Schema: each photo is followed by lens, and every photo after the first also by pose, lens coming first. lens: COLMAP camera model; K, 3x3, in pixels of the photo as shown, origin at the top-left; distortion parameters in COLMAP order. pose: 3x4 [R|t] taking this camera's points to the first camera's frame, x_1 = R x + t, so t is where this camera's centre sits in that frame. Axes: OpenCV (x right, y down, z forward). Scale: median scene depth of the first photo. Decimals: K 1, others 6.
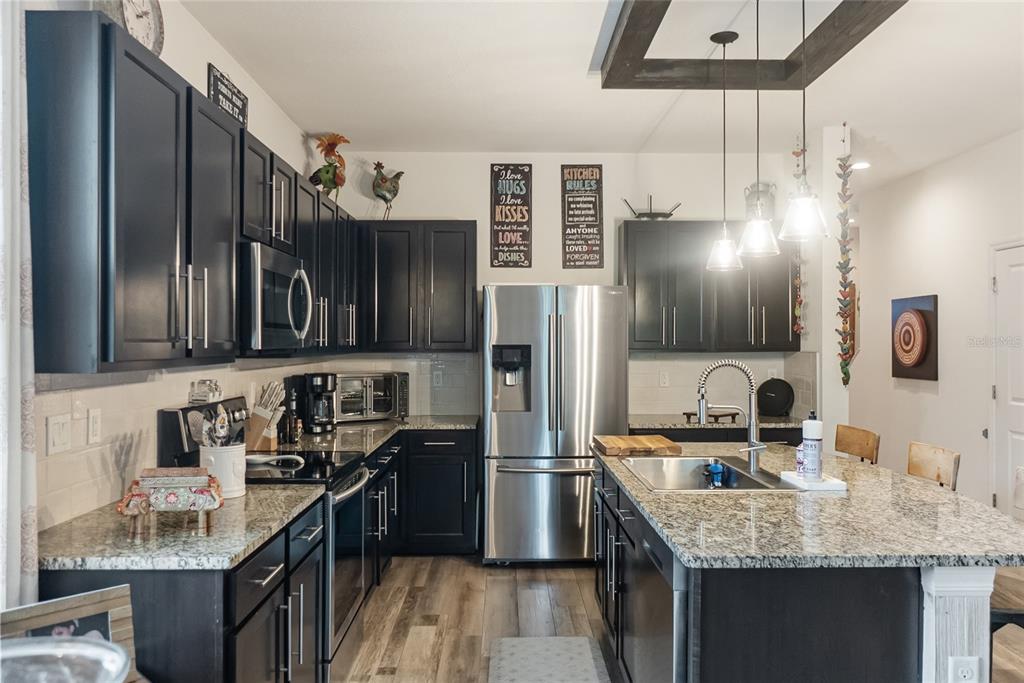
lens RADIAL K [[789.4, 0, 520.3], [0, 789.4, 337.2], [0, 0, 1]] dist [0.012622, -0.008920]
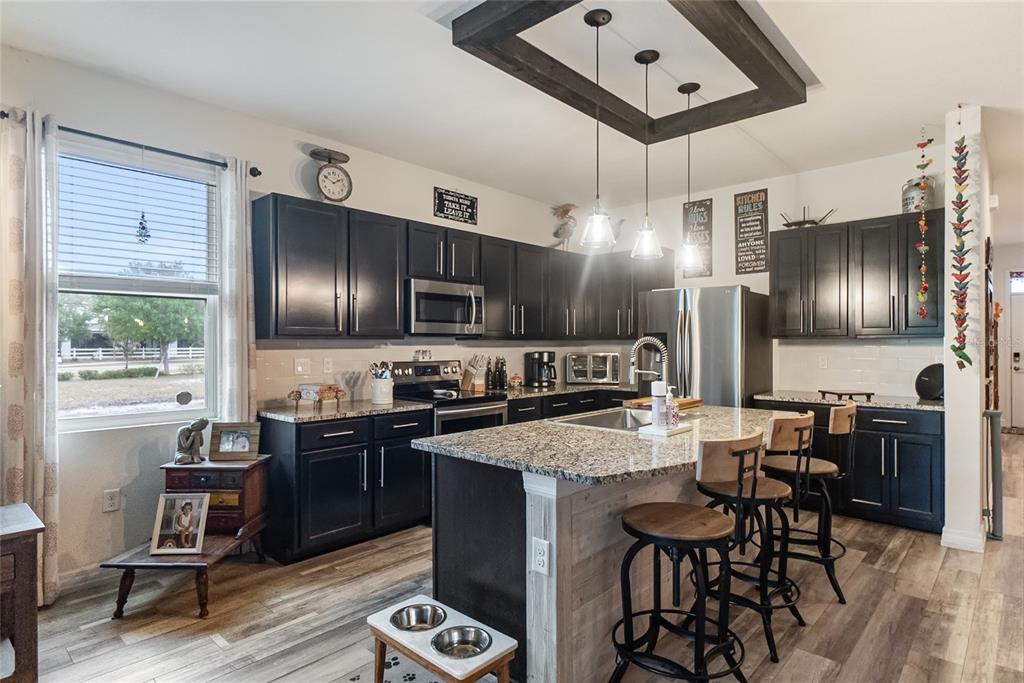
lens RADIAL K [[554.7, 0, 512.5], [0, 554.7, 343.4], [0, 0, 1]] dist [-0.000400, 0.000659]
pose [[0.723176, -0.001213, -0.690663, 0.430478], [0.006177, 0.999970, 0.004712, 0.019525], [0.690636, -0.007674, 0.723161, 0.094190]]
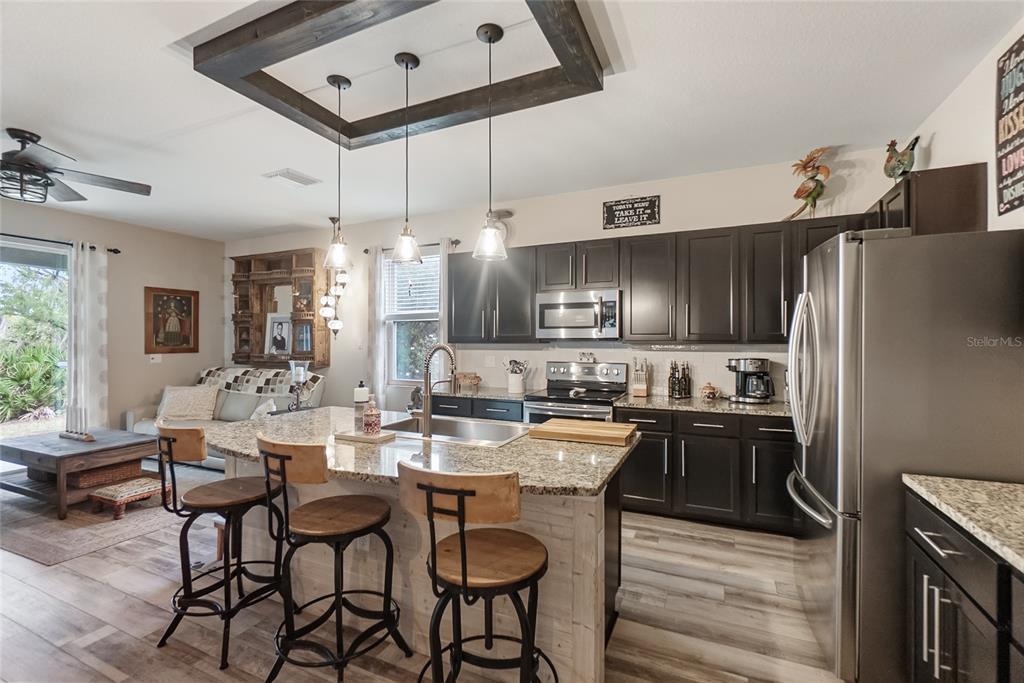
lens RADIAL K [[446.6, 0, 517.0], [0, 446.6, 343.2], [0, 0, 1]] dist [-0.006580, 0.002062]
pose [[-0.432714, 0.001636, -0.901530, 0.490596], [0.004633, 0.999989, -0.000409, 0.016497], [0.901520, -0.004354, -0.432716, 0.825629]]
